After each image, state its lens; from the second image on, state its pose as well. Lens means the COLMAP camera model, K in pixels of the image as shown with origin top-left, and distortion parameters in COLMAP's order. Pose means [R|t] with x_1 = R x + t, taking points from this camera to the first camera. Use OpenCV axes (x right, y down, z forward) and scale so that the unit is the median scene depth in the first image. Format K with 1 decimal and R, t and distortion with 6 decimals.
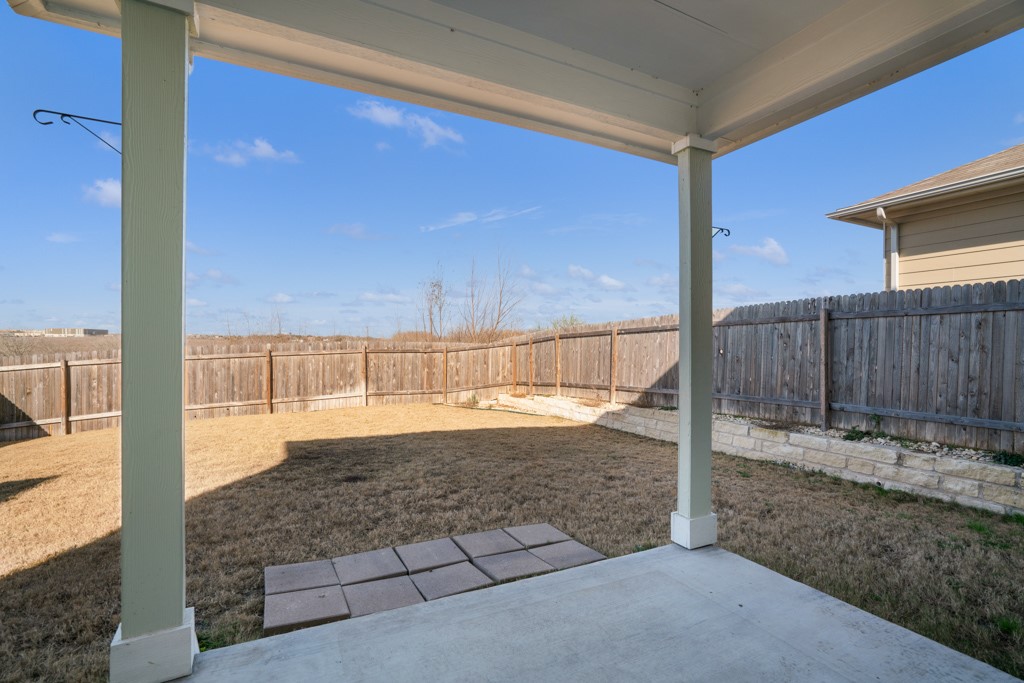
lens RADIAL K [[477.4, 0, 512.3], [0, 477.4, 346.6], [0, 0, 1]] dist [-0.048031, 0.026163]
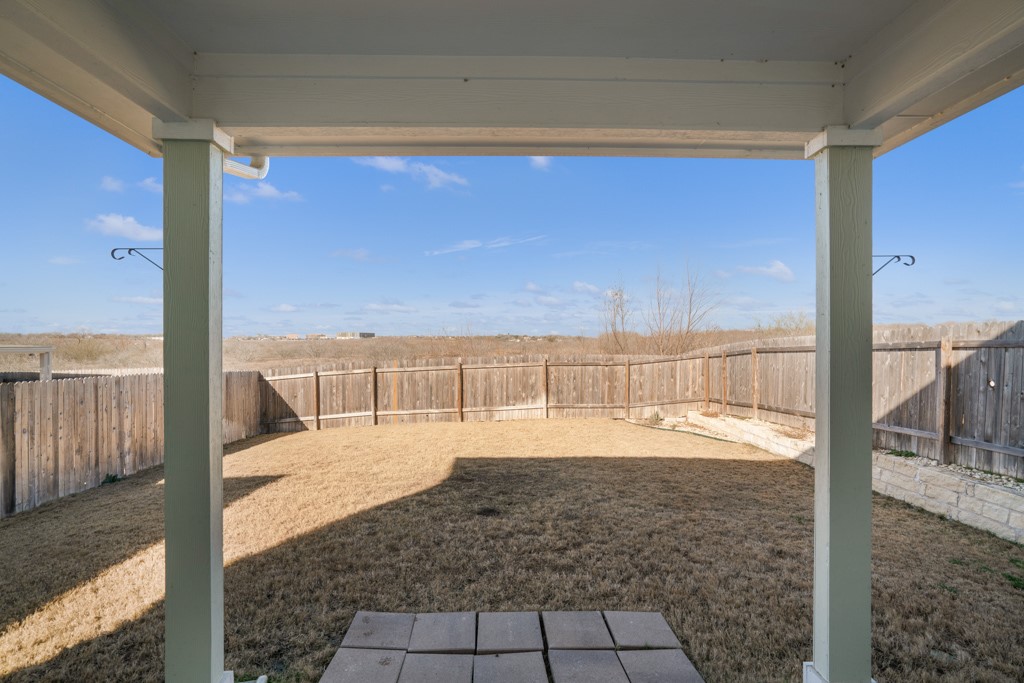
lens RADIAL K [[477.4, 0, 512.3], [0, 477.4, 346.6], [0, 0, 1]] dist [-0.048031, 0.026163]
pose [[0.904073, -0.001685, -0.427375, 0.079682], [0.004677, 0.999971, 0.005952, -0.043807], [0.427353, -0.007380, 0.904055, 0.058183]]
